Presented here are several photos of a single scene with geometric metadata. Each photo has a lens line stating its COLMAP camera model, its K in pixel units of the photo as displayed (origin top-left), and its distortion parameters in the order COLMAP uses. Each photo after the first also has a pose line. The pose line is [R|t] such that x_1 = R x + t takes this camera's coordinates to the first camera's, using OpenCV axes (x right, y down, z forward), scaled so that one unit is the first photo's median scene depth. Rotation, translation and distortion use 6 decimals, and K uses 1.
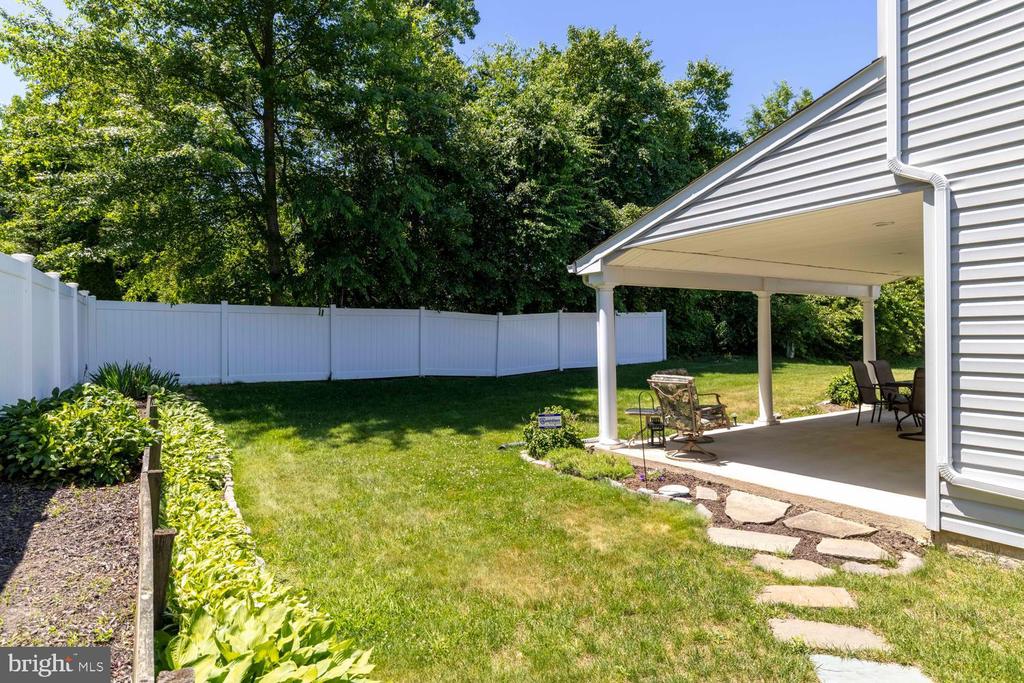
lens RADIAL K [[572.6, 0, 512.0], [0, 572.6, 341.5], [0, 0, 1]] dist [0.003029, 0.000337]
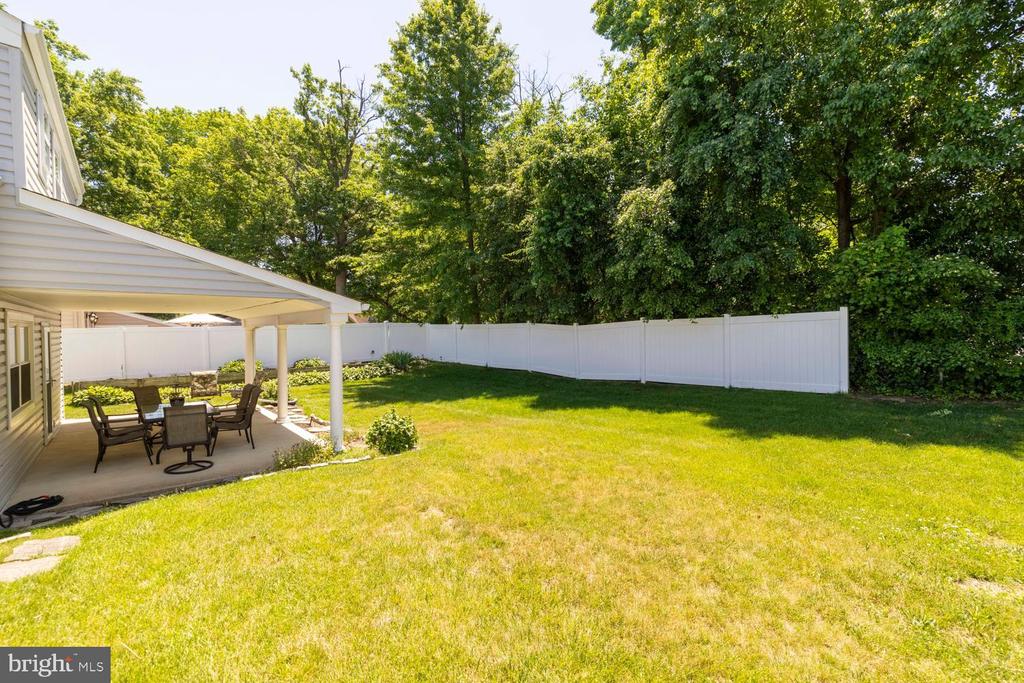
lens RADIAL K [[439.0, 0, 513.5], [0, 439.0, 324.6], [0, 0, 1]] dist [-0.000761, -0.000006]
pose [[0.165905, -0.009421, -0.986097, 0.777385], [0.015297, 0.999859, -0.006979, -0.044934], [0.986023, -0.013926, 0.166026, 0.723806]]
